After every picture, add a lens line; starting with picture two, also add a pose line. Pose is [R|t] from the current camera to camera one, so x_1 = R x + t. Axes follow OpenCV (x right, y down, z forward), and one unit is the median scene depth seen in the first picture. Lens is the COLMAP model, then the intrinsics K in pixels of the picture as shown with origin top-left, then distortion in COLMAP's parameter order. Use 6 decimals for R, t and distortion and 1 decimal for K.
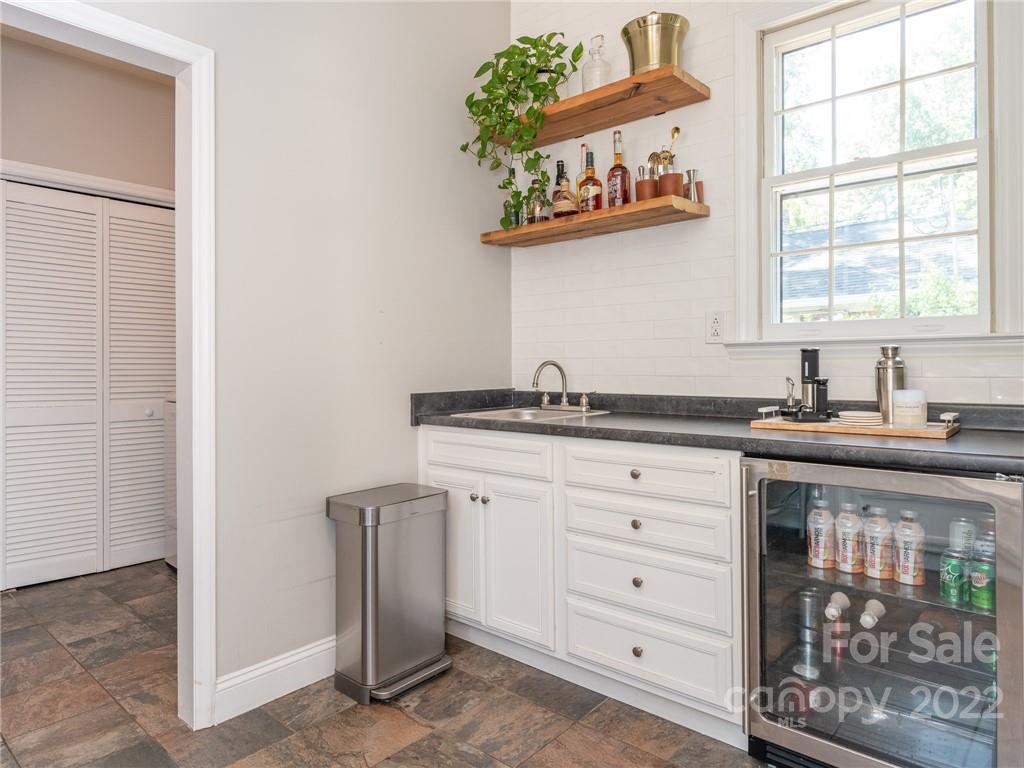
lens RADIAL K [[641.6, 0, 511.9], [0, 641.6, 370.5], [0, 0, 1]] dist [0.003938, -0.000841]
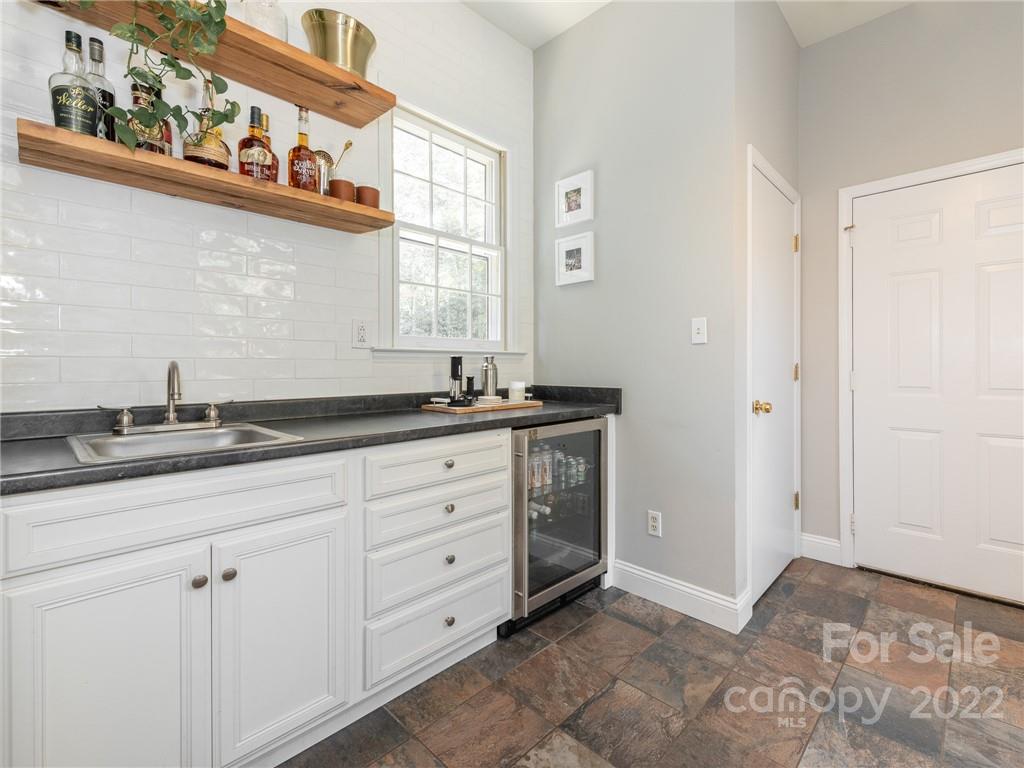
lens RADIAL K [[470.6, 0, 576.7], [0, 470.6, 366.1], [0, 0, 1]] dist [0.009803, -0.000949]
pose [[-0.018294, 0.003195, 0.999828, -0.537275], [0.007813, 0.999965, -0.003052, -0.005398], [-0.999802, 0.007756, -0.018318, 0.663227]]
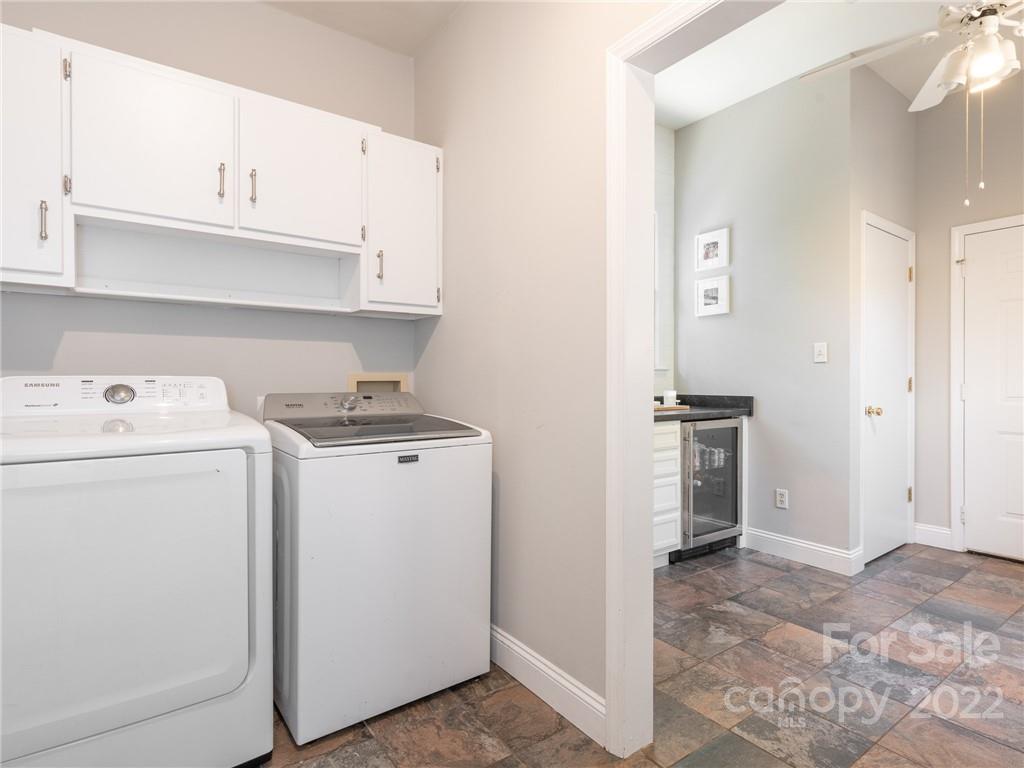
lens RADIAL K [[543.7, 0, 512.0], [0, 543.7, 384.0], [0, 0, 1]] dist [0.001586, -0.001310]
pose [[0.222660, -0.002755, 0.974892, -1.168019], [0.006863, 0.999976, 0.001258, -0.001470], [-0.974872, 0.006410, 0.222674, 0.869968]]
